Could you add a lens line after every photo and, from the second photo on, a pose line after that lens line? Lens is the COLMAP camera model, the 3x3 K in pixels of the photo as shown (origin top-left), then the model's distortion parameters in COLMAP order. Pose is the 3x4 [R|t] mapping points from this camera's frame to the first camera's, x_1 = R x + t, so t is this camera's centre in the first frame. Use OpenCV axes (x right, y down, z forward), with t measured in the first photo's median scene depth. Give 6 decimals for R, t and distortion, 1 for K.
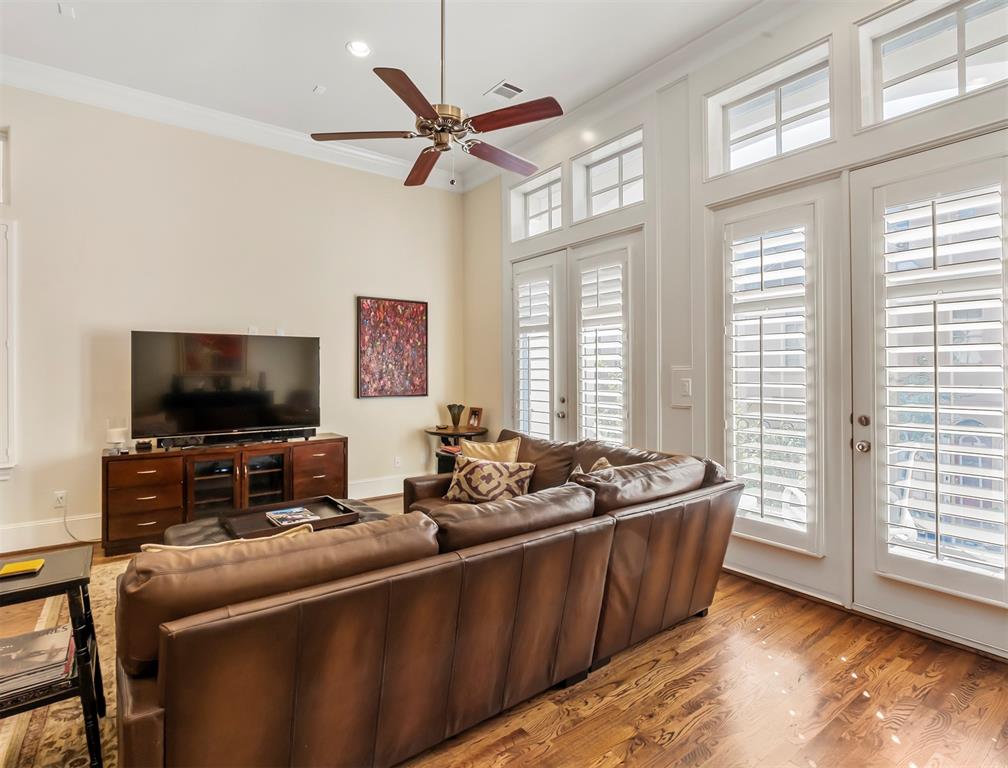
lens RADIAL K [[513.5, 0, 493.1], [0, 513.5, 362.7], [0, 0, 1]] dist [-0.007710, -0.000338]
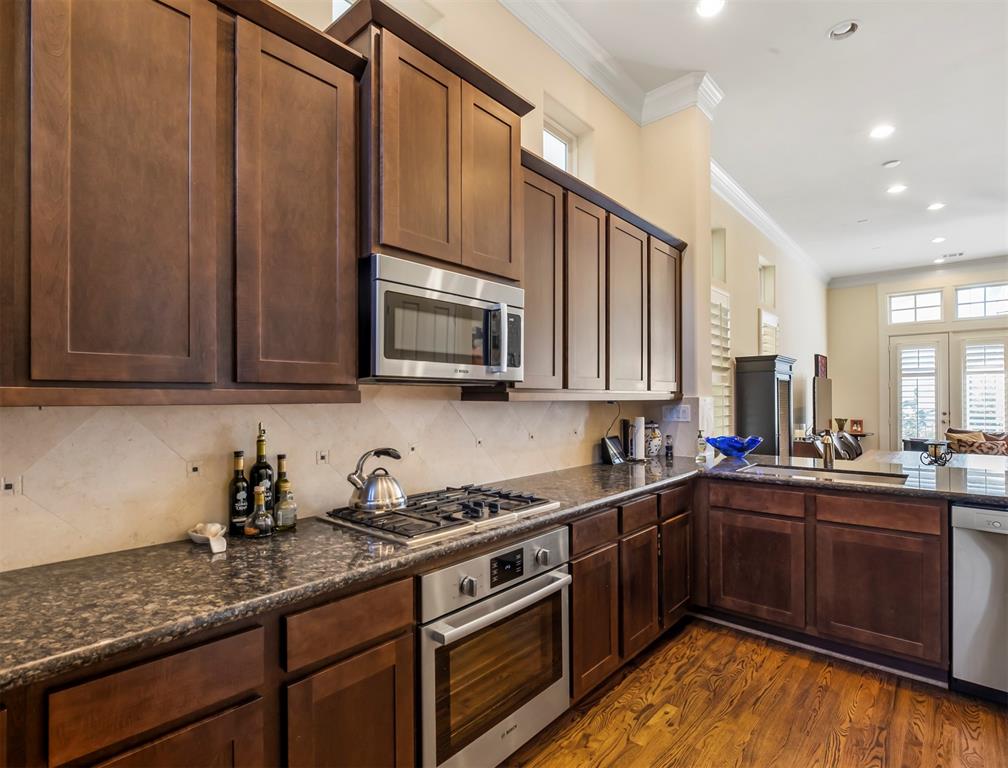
lens RADIAL K [[505.4, 0, 487.7], [0, 505.4, 395.5], [0, 0, 1]] dist [-0.005813, -0.001349]
pose [[0.979459, -0.002028, 0.201632, -1.848541], [0.000053, 0.999952, 0.009797, -0.011155], [-0.201642, -0.009585, 0.979412, -0.456593]]
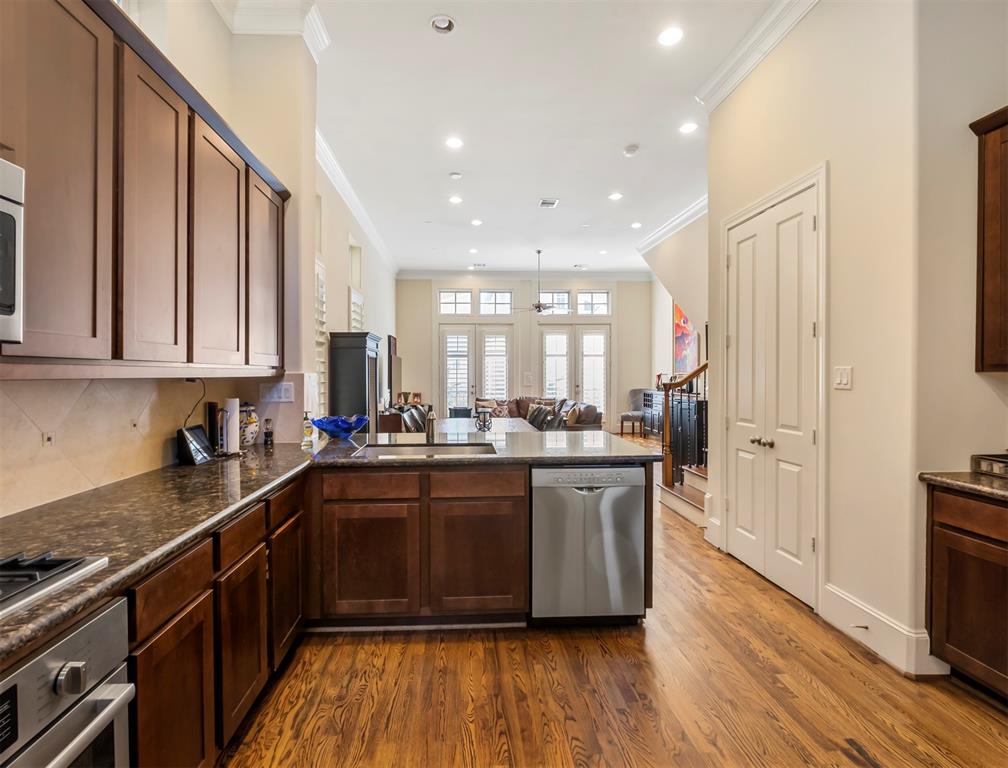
lens RADIAL K [[499.0, 0, 486.7], [0, 499.0, 376.7], [0, 0, 1]] dist [-0.006176, -0.001152]
pose [[0.539449, -0.005983, 0.841997, -1.804880], [-0.011920, 0.999820, 0.014741, -0.009286], [-0.841934, -0.017989, 0.539281, -0.330896]]
